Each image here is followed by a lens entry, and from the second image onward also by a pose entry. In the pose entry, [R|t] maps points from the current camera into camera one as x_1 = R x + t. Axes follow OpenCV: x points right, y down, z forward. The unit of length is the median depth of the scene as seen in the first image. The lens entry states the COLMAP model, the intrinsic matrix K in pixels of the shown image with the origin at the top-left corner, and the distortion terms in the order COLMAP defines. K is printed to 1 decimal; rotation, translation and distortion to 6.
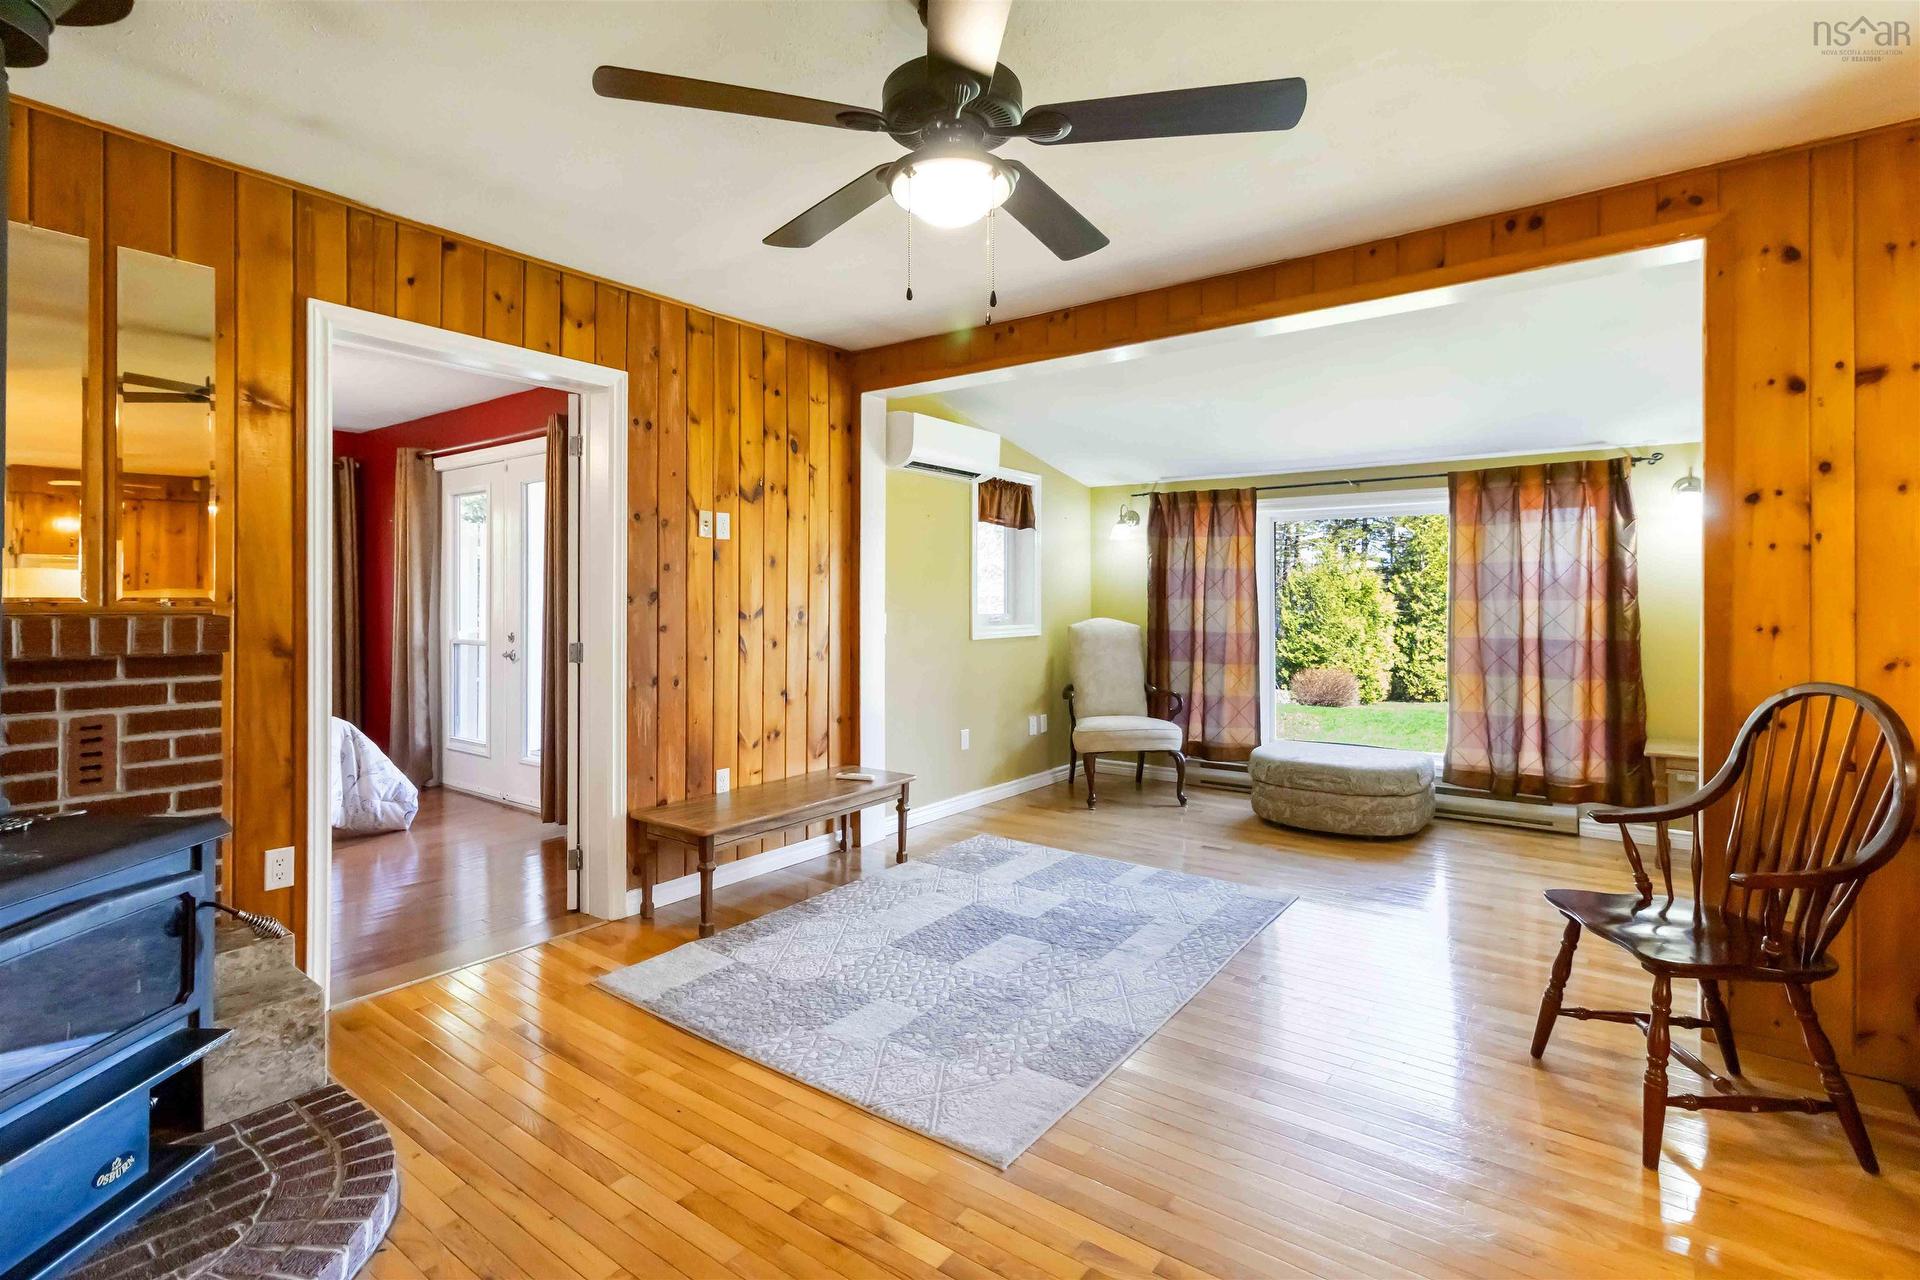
lens RADIAL K [[915.4, 0, 964.3], [0, 915.4, 591.6], [0, 0, 1]] dist [0.001387, 0.000265]
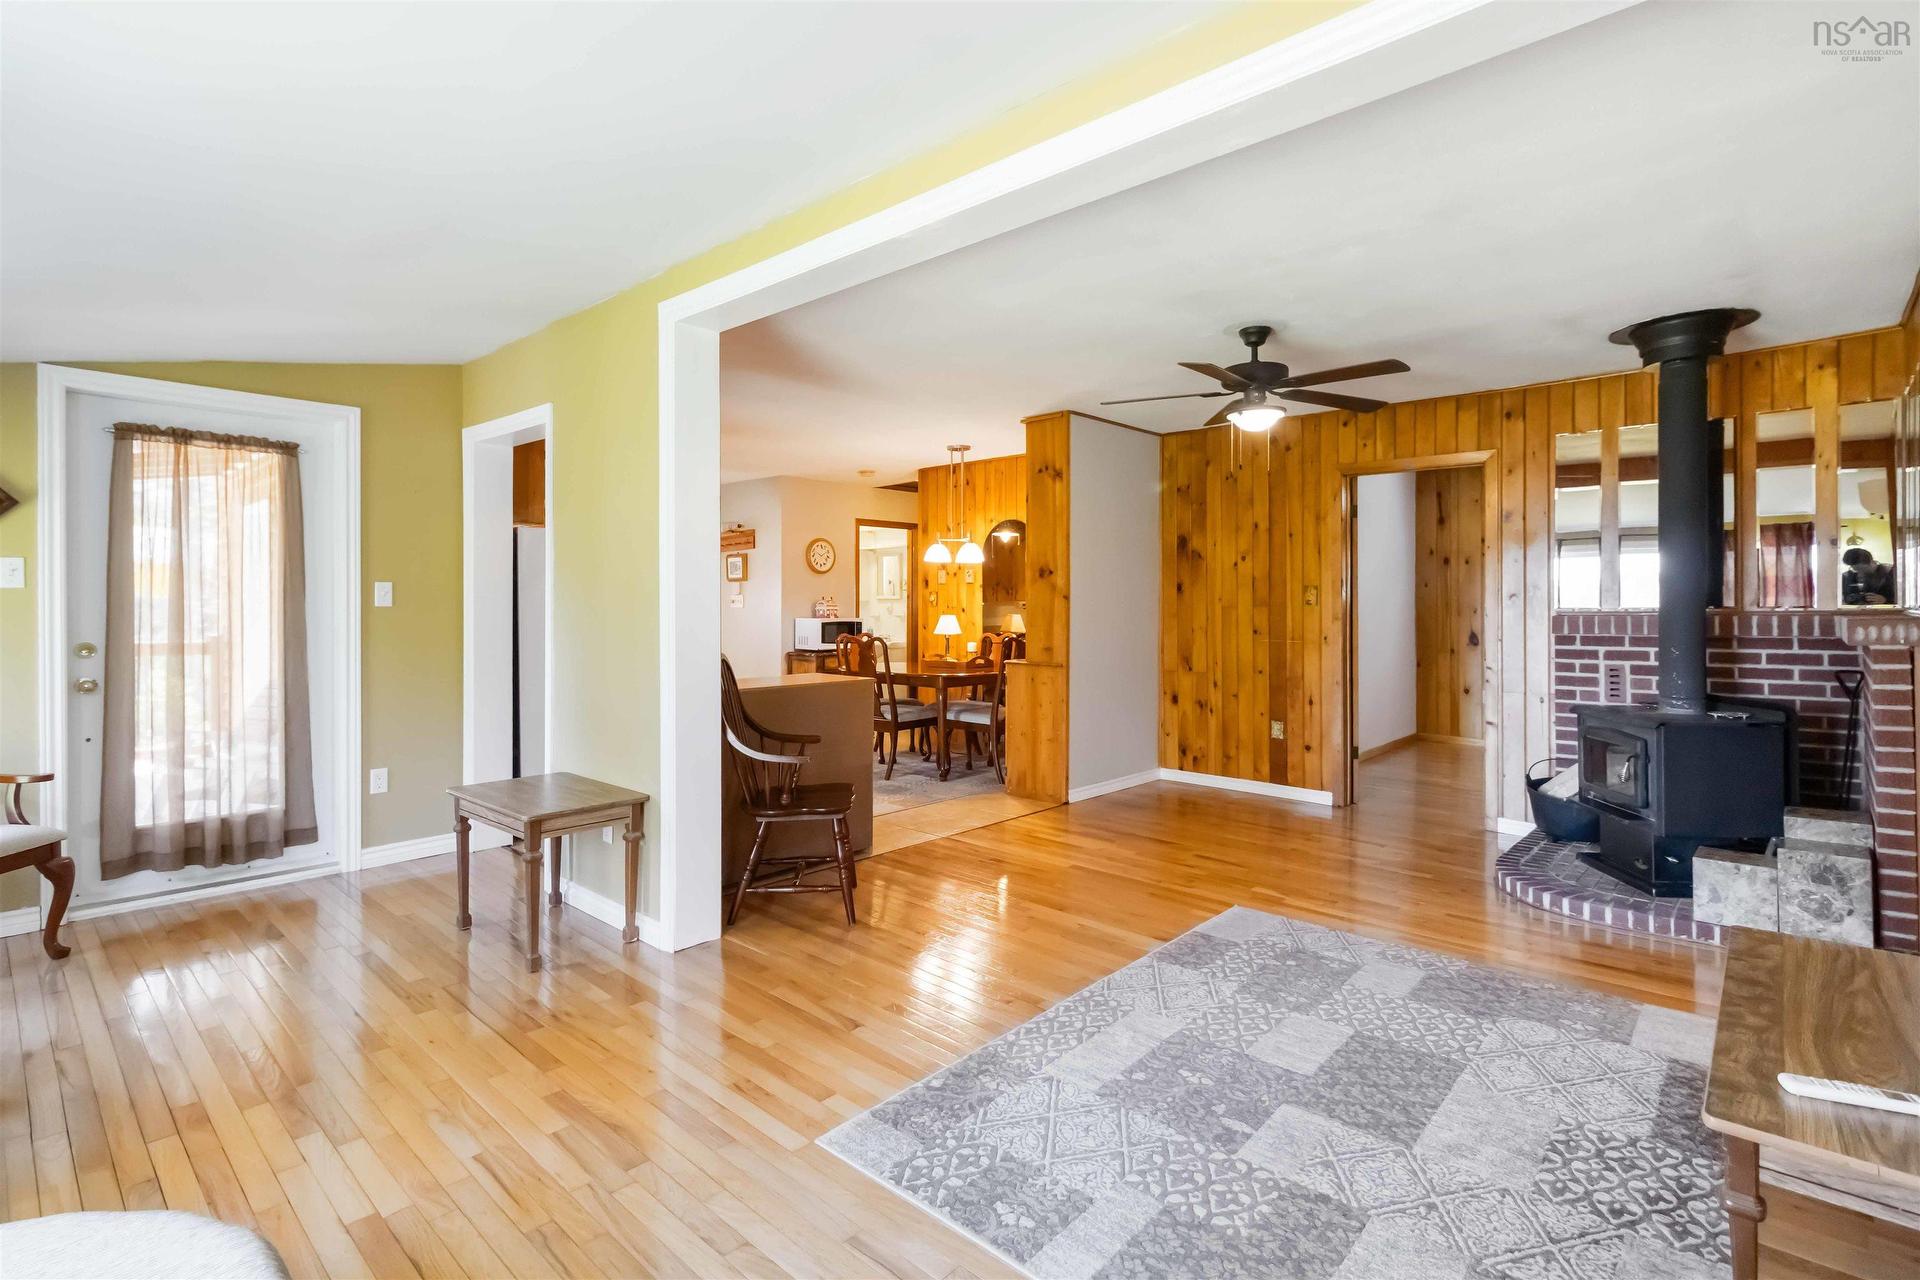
lens RADIAL K [[915.4, 0, 964.3], [0, 915.4, 591.6], [0, 0, 1]] dist [0.001387, 0.000265]
pose [[-0.995263, -0.000666, 0.097213, 0.236034], [-0.002372, 0.999845, -0.017442, 0.008999], [-0.097186, -0.017590, -0.995111, 1.656751]]
